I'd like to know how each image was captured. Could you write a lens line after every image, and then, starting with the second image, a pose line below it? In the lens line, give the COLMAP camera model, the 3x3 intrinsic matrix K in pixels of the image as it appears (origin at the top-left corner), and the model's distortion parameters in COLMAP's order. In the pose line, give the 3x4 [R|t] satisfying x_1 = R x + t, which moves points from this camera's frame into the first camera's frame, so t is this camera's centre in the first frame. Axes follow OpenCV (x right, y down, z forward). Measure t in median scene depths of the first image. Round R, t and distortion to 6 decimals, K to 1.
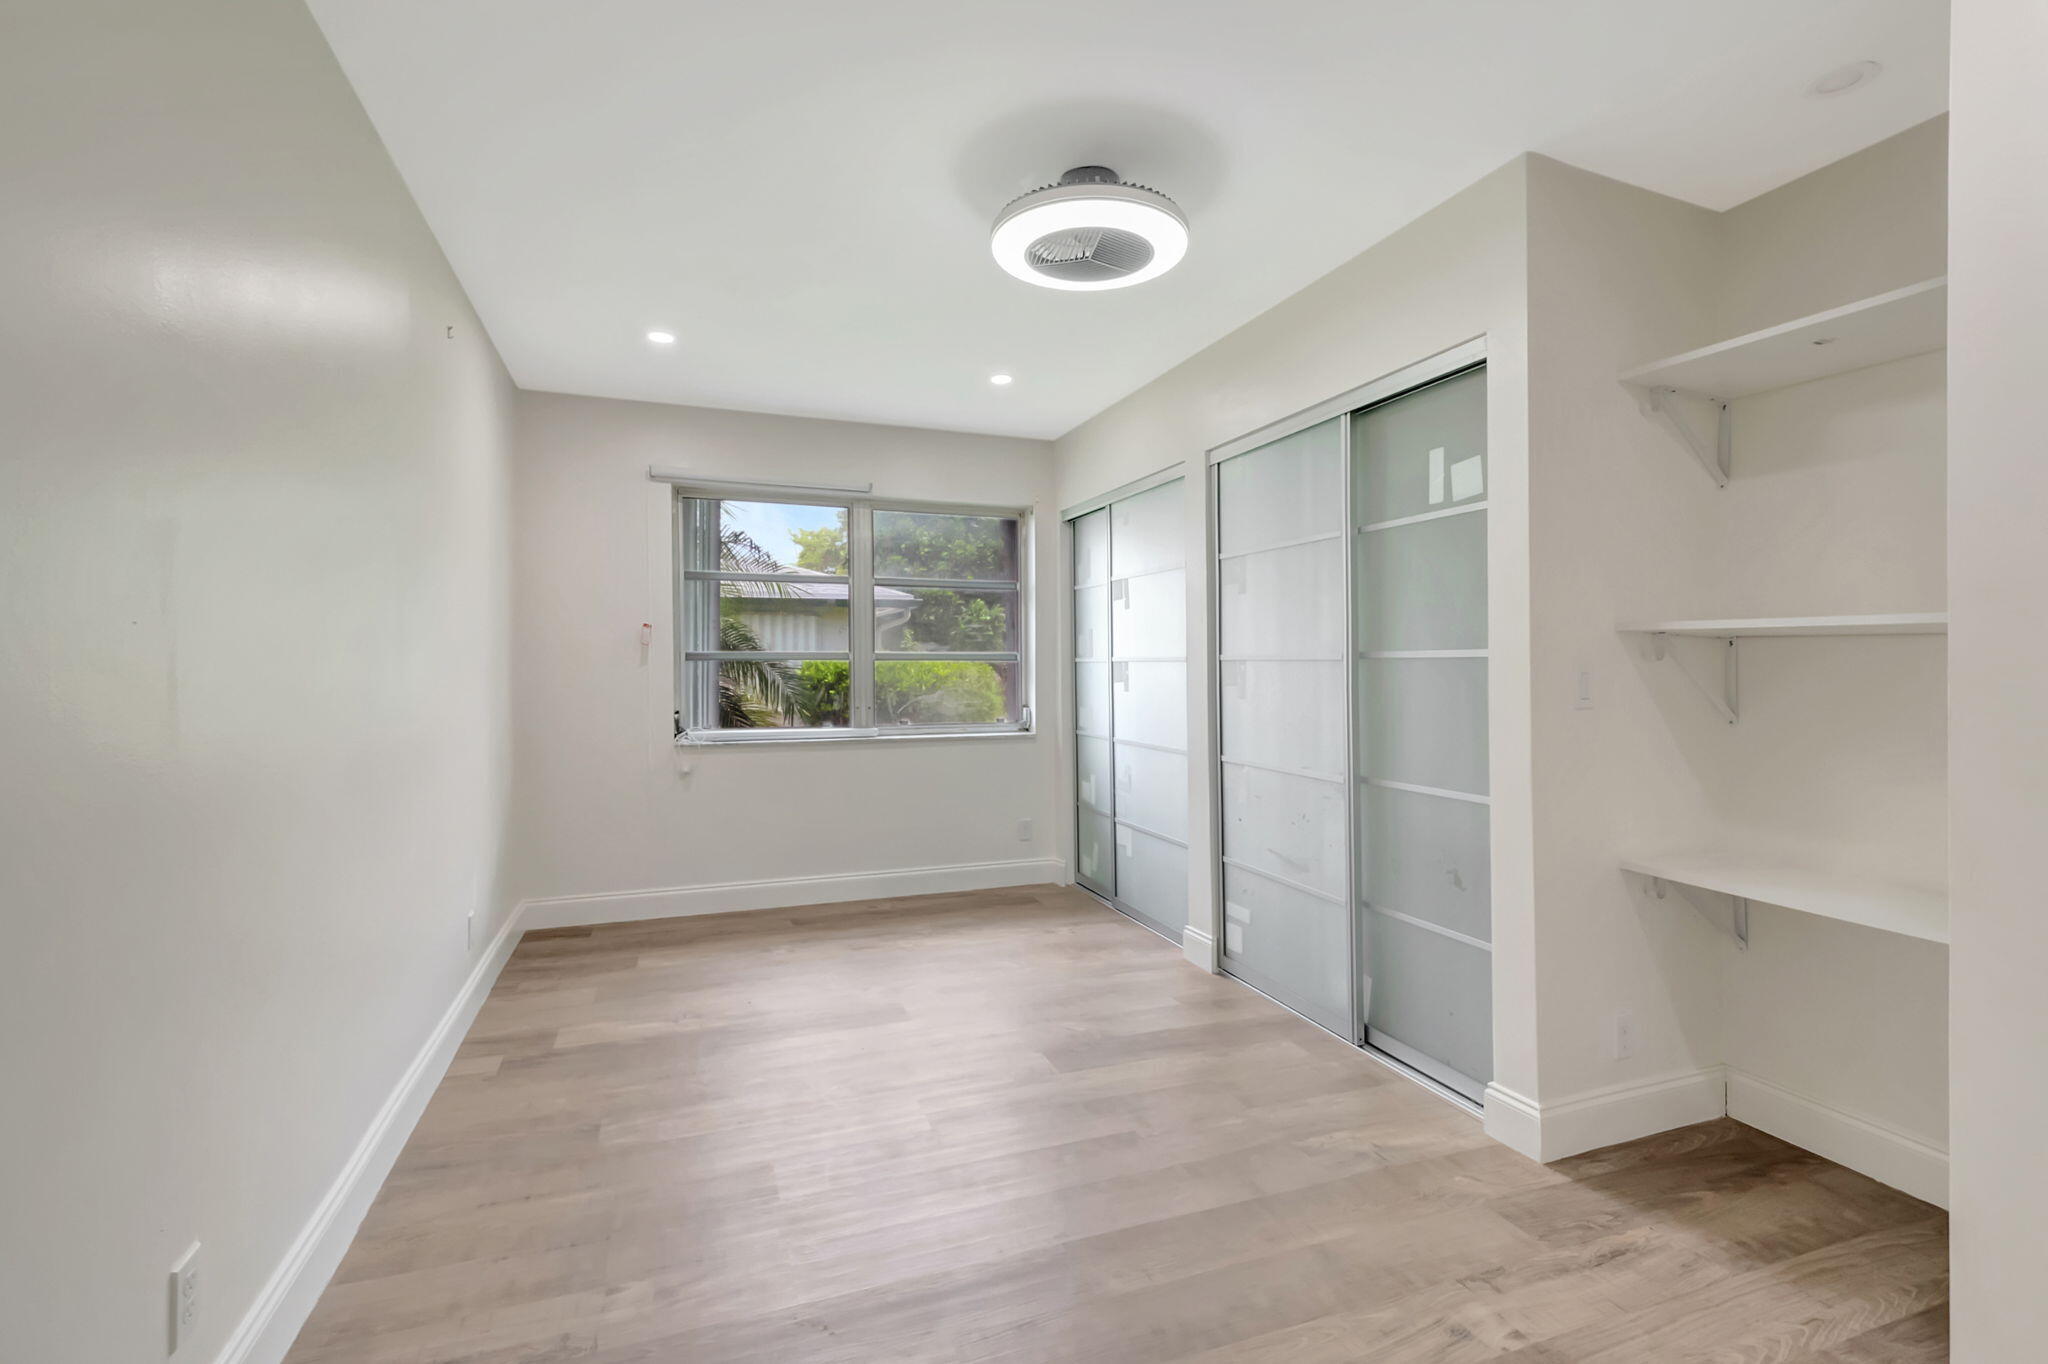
lens RADIAL K [[922.2, 0, 1020.9], [0, 922.2, 658.9], [0, 0, 1]] dist [0.028172, -0.023053]
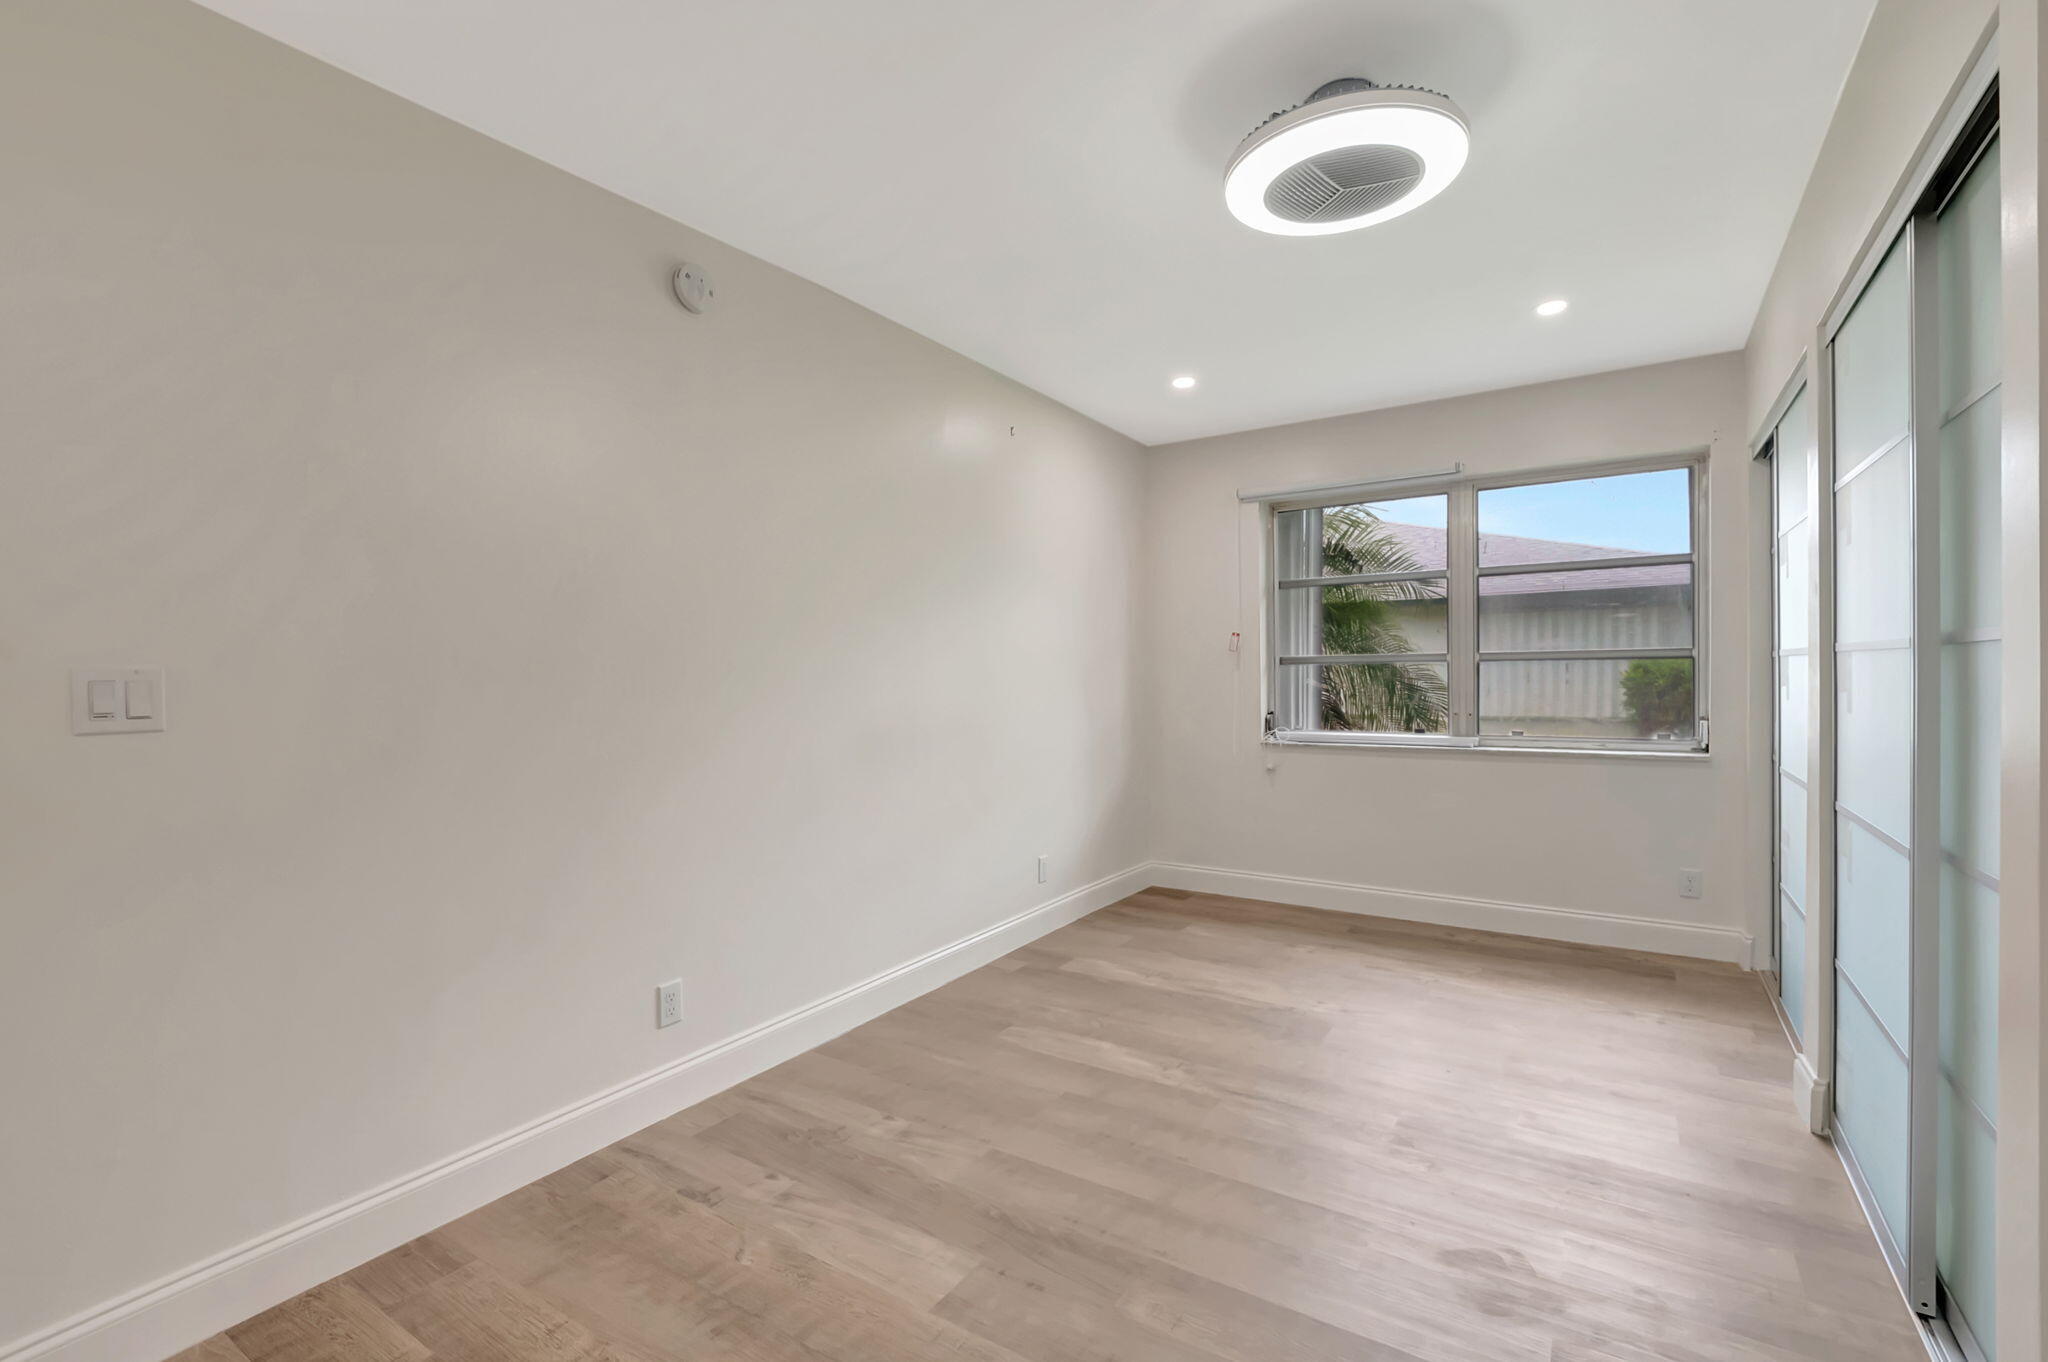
lens RADIAL K [[909.1, 0, 1026.7], [0, 909.1, 662.9], [0, 0, 1]] dist [0.025445, -0.020676]
pose [[0.589519, -0.018545, -0.807542, 0.342715], [0.017158, 0.999798, -0.010434, 0.006734], [0.807572, -0.007705, 0.589718, 0.155615]]
